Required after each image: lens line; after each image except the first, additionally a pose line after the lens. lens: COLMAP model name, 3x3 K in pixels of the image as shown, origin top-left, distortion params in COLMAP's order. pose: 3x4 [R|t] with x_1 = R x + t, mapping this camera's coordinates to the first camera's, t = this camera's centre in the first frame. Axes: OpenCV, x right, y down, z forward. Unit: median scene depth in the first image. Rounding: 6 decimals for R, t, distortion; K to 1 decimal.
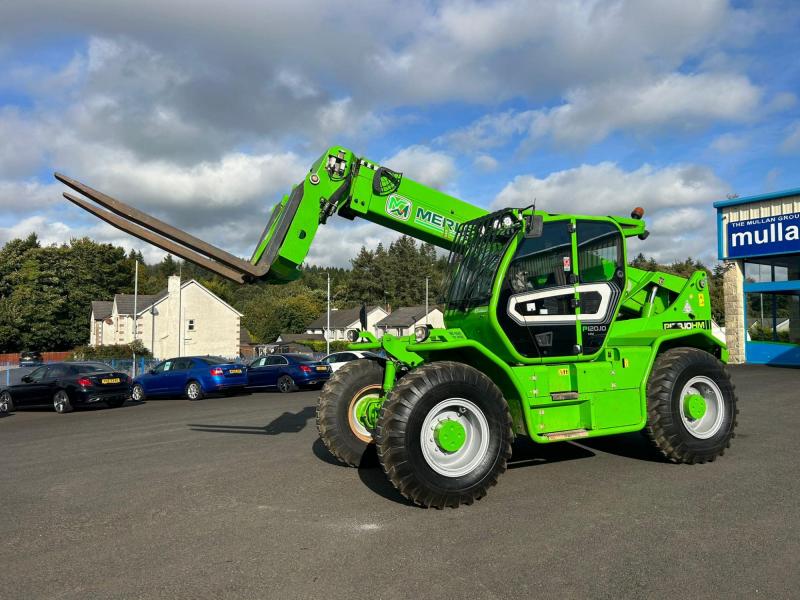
lens RADIAL K [[606.9, 0, 404.1], [0, 606.9, 299.9], [0, 0, 1]] dist [0.061873, -0.080389]
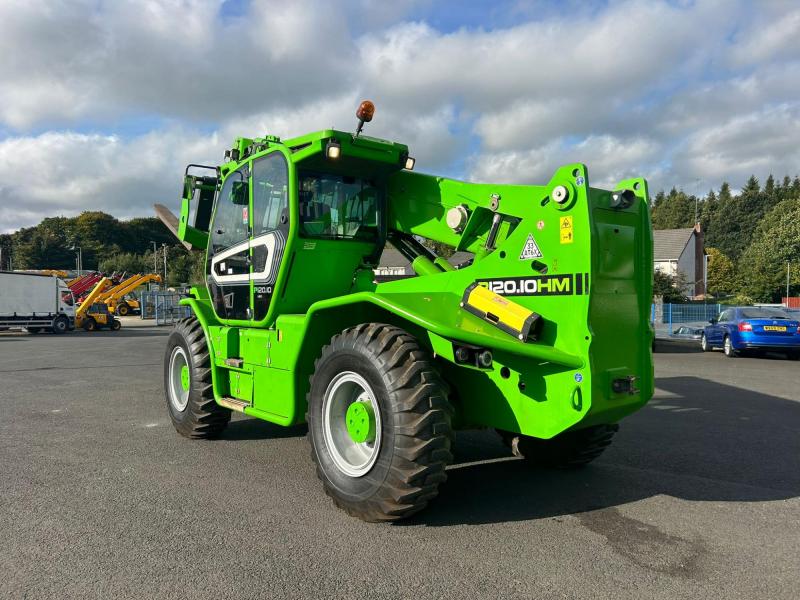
lens RADIAL K [[606.9, 0, 396.8], [0, 606.9, 302.5], [0, 0, 1]] dist [0.061873, -0.080389]
pose [[0.239648, 0.043272, -0.969895, 1.120246], [0.055058, 0.996793, 0.058077, 0.025334], [0.969297, -0.067319, 0.236497, 0.950181]]
